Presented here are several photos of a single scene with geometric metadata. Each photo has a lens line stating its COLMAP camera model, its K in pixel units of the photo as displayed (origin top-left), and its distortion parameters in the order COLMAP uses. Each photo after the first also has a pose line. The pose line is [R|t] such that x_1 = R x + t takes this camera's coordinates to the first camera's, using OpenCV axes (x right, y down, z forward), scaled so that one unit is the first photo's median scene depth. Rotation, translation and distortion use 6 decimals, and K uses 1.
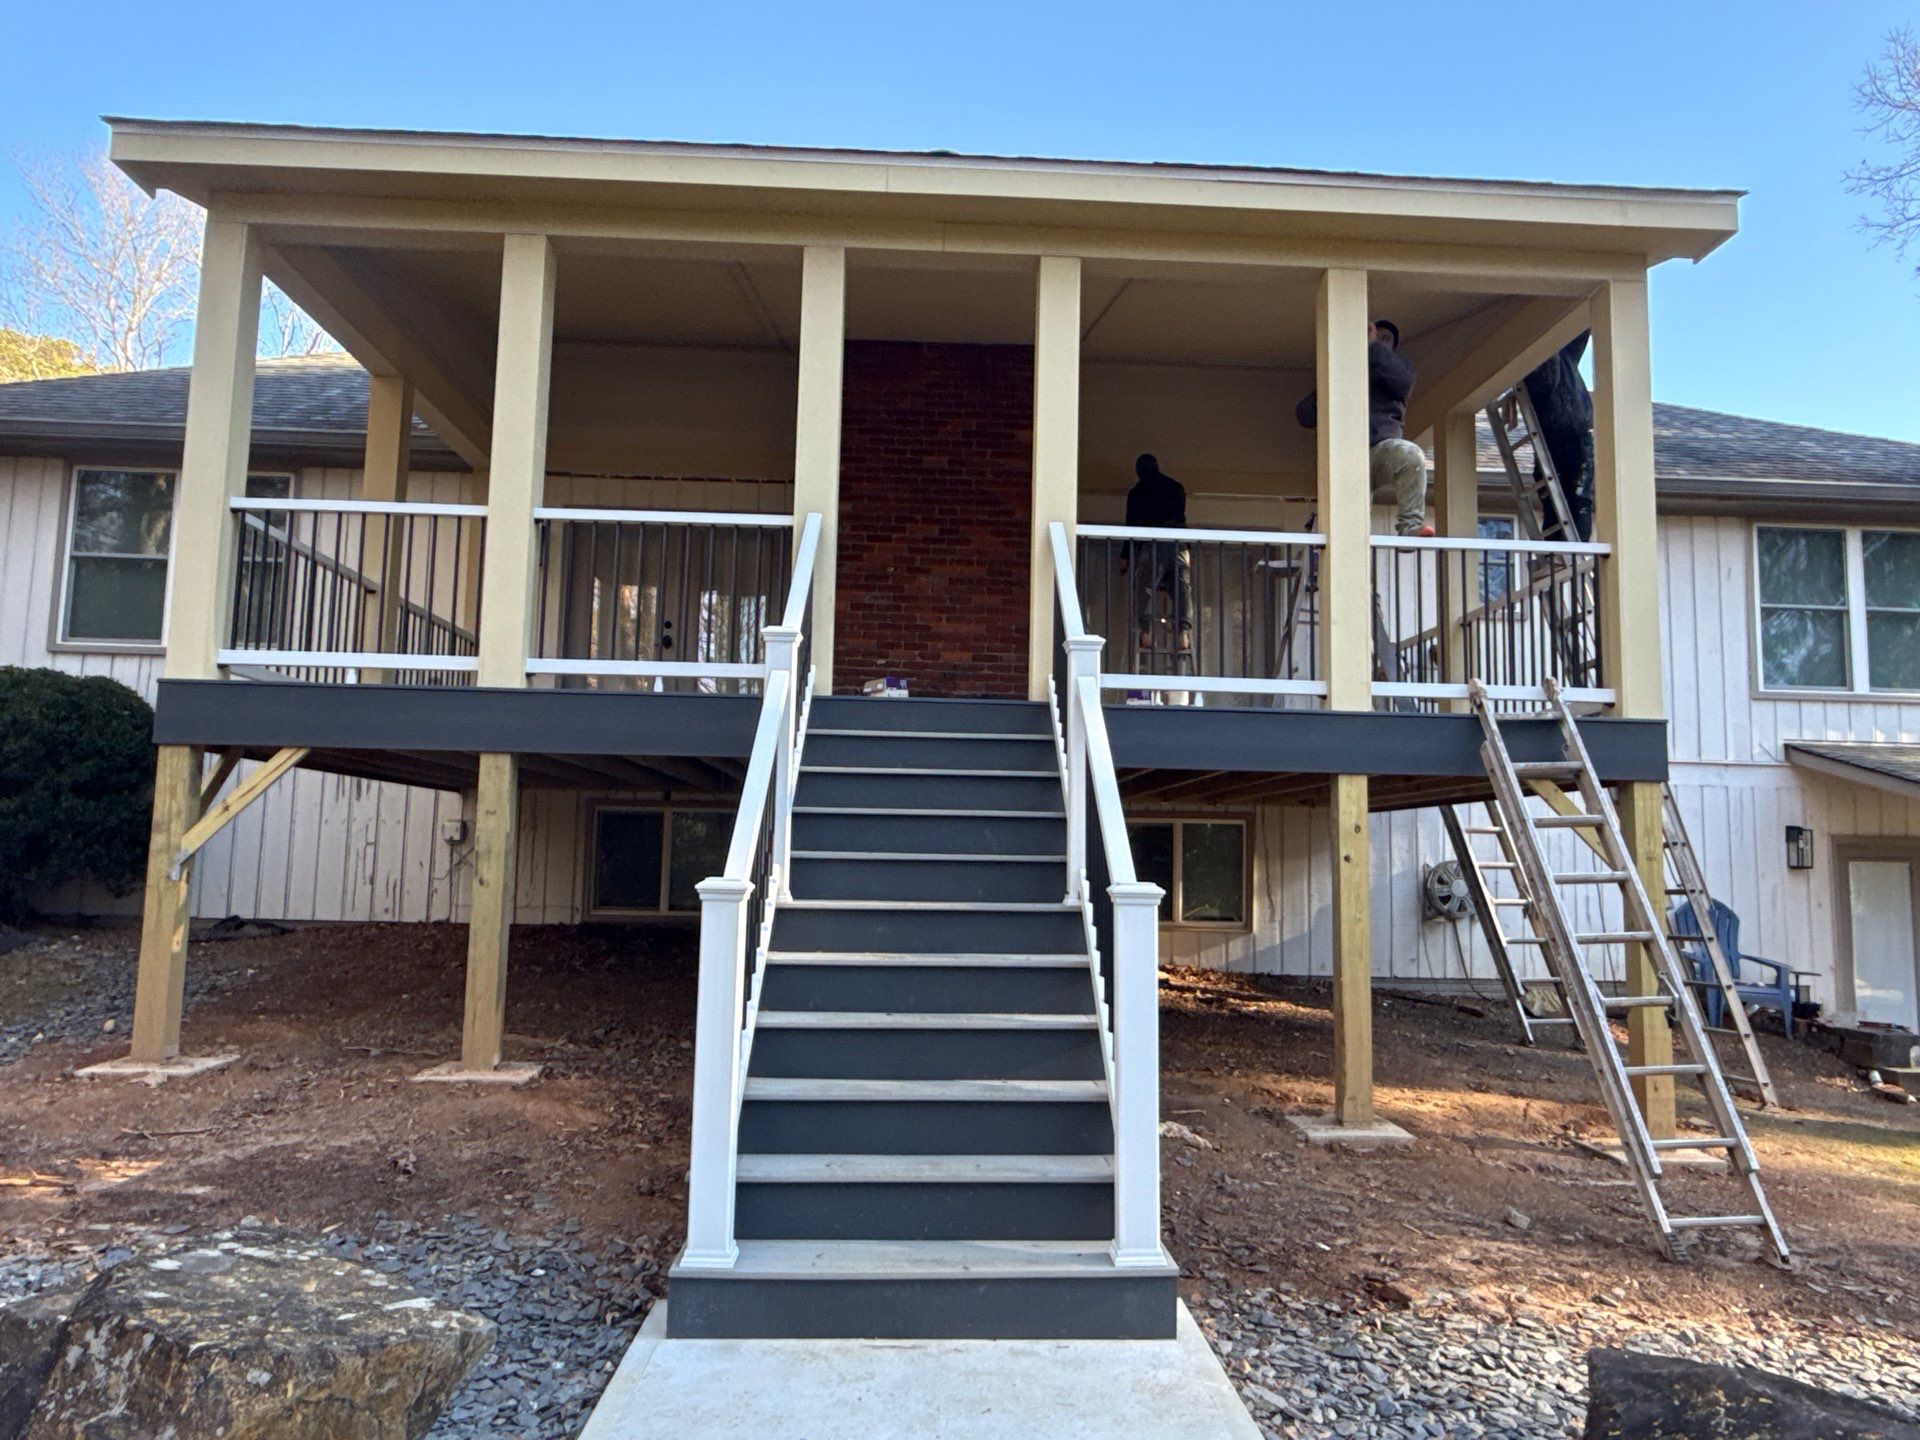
lens RADIAL K [[1325.7, 0, 960.0], [0, 1325.7, 720.0], [0, 0, 1]] dist [-0.022733, -0.000938]
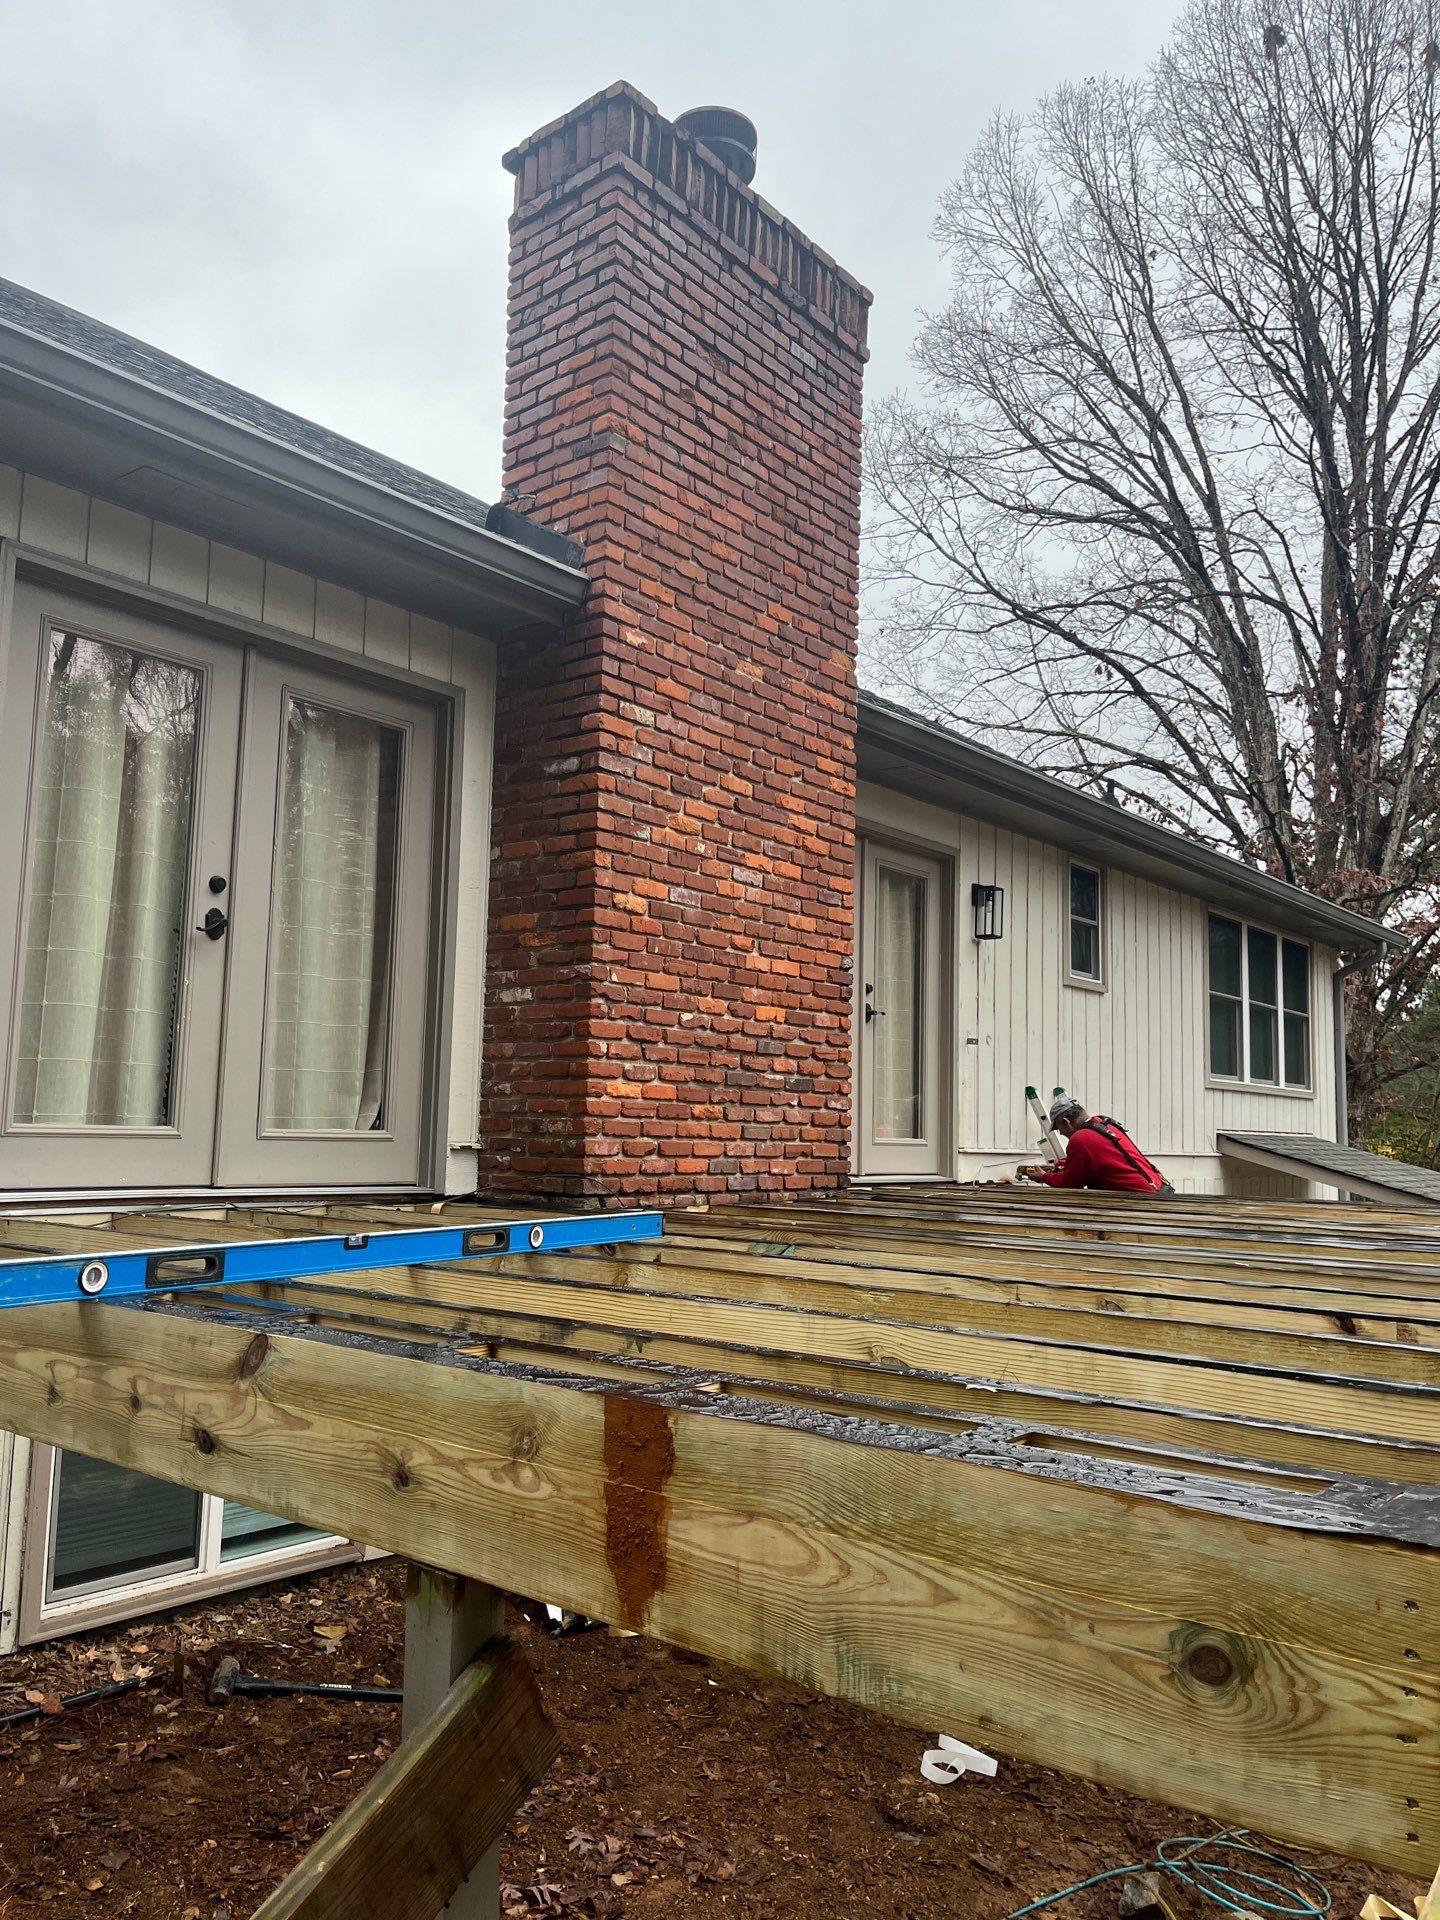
lens RADIAL K [[1455.4, 0, 719.4], [0, 1455.4, 969.0], [0, 0, 1]] dist [0.044299, -0.001562]
pose [[0.672326, 0.076778, 0.736262, -0.491580], [-0.088100, 0.995837, -0.023397, -0.050737], [-0.734994, -0.049135, 0.676292, 0.583116]]
